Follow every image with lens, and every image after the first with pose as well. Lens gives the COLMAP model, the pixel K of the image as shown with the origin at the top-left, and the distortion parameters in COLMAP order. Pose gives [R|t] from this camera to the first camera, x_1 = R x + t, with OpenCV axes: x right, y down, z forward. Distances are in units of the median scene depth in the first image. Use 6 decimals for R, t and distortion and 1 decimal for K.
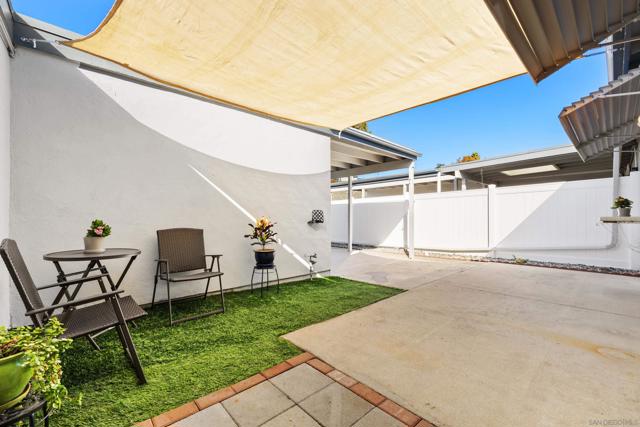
lens RADIAL K [[268.4, 0, 320.4], [0, 268.4, 216.2], [0, 0, 1]] dist [0.001801, -0.000110]
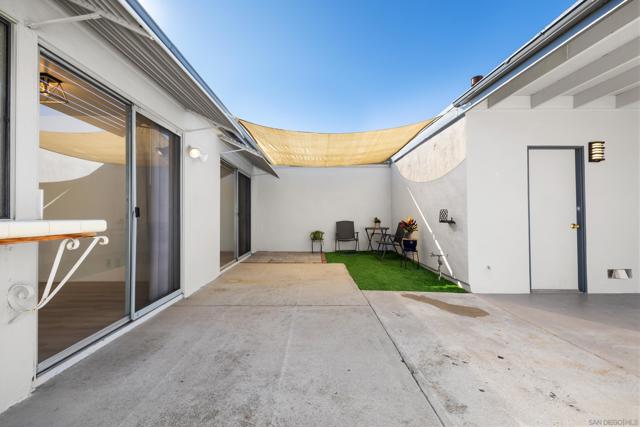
lens RADIAL K [[270.3, 0, 319.7], [0, 270.3, 215.1], [0, 0, 1]] dist [0.001533, 0.000200]
pose [[-0.660755, 0.001430, -0.750600, 1.285018], [0.010278, 0.999922, -0.007142, 0.000321], [0.750531, -0.012434, -0.660718, 1.680722]]
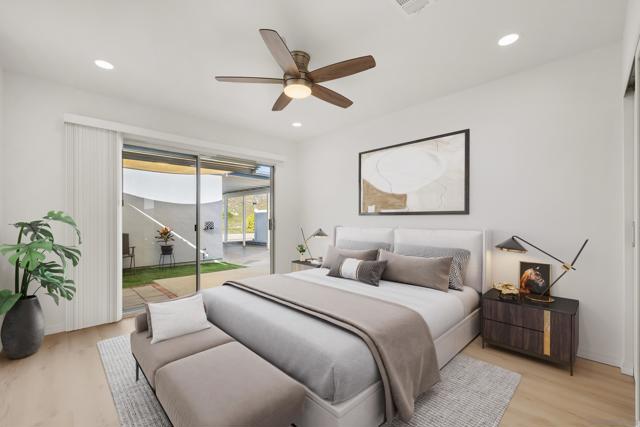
lens RADIAL K [[270.3, 0, 319.7], [0, 270.3, 215.1], [0, 0, 1]] dist [0.001533, 0.000200]
pose [[0.999703, 0.000690, 0.024364, 0.815796], [-0.000414, 0.999935, -0.011354, -0.058018], [-0.024371, 0.011340, 0.999639, -0.890948]]
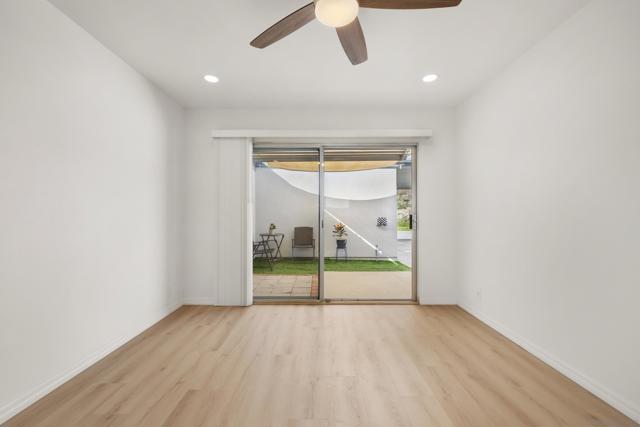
lens RADIAL K [[268.4, 0, 320.4], [0, 268.4, 216.2], [0, 0, 1]] dist [0.001801, -0.000110]
pose [[0.731833, 0.001968, -0.681481, 1.045585], [0.004375, 0.999962, 0.007586, -0.057957], [0.681469, -0.008534, 0.731797, -0.538262]]
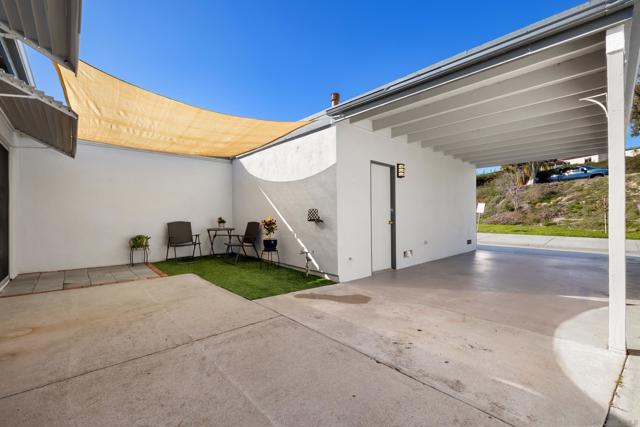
lens RADIAL K [[268.4, 0, 320.4], [0, 268.4, 216.2], [0, 0, 1]] dist [0.001801, -0.000110]
pose [[0.004838, 0.002619, -0.999985, 1.290239], [0.010666, 0.999940, 0.002670, 0.003832], [0.999931, -0.010679, 0.004810, 1.319846]]
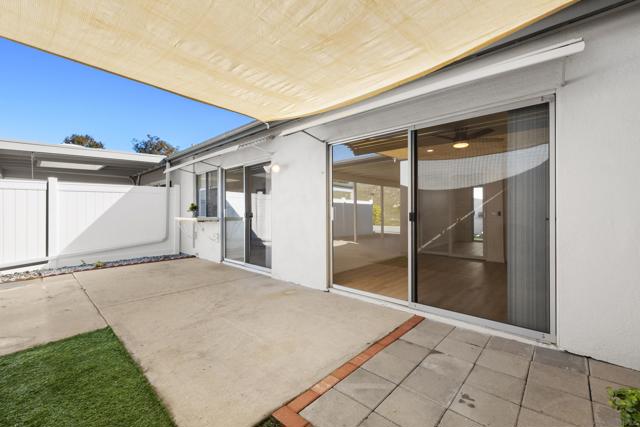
lens RADIAL K [[268.4, 0, 320.4], [0, 268.4, 216.2], [0, 0, 1]] dist [0.001801, -0.000110]
pose [[-0.084626, -0.011246, 0.996349, -0.460361], [-0.003448, 0.999934, 0.010994, -0.028090], [-0.996407, -0.002505, -0.084660, 0.539682]]
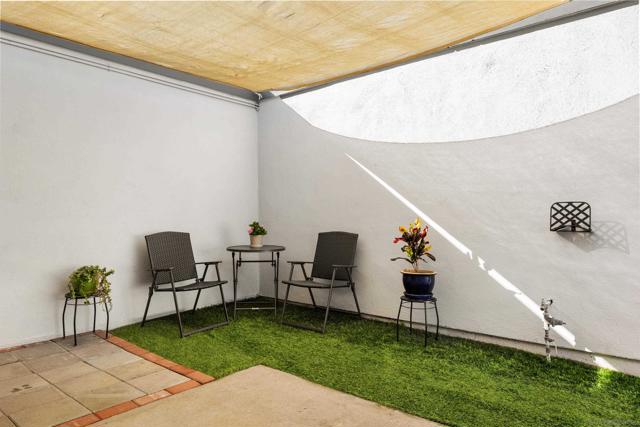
lens RADIAL K [[418.0, 0, 316.8], [0, 418.0, 214.1], [0, 0, 1]] dist [-0.005163, 0.000030]
pose [[0.132803, -0.011458, -0.991076, 0.761308], [0.009991, 0.999898, -0.010221, 0.000135], [0.991092, -0.008544, 0.132904, 0.665925]]
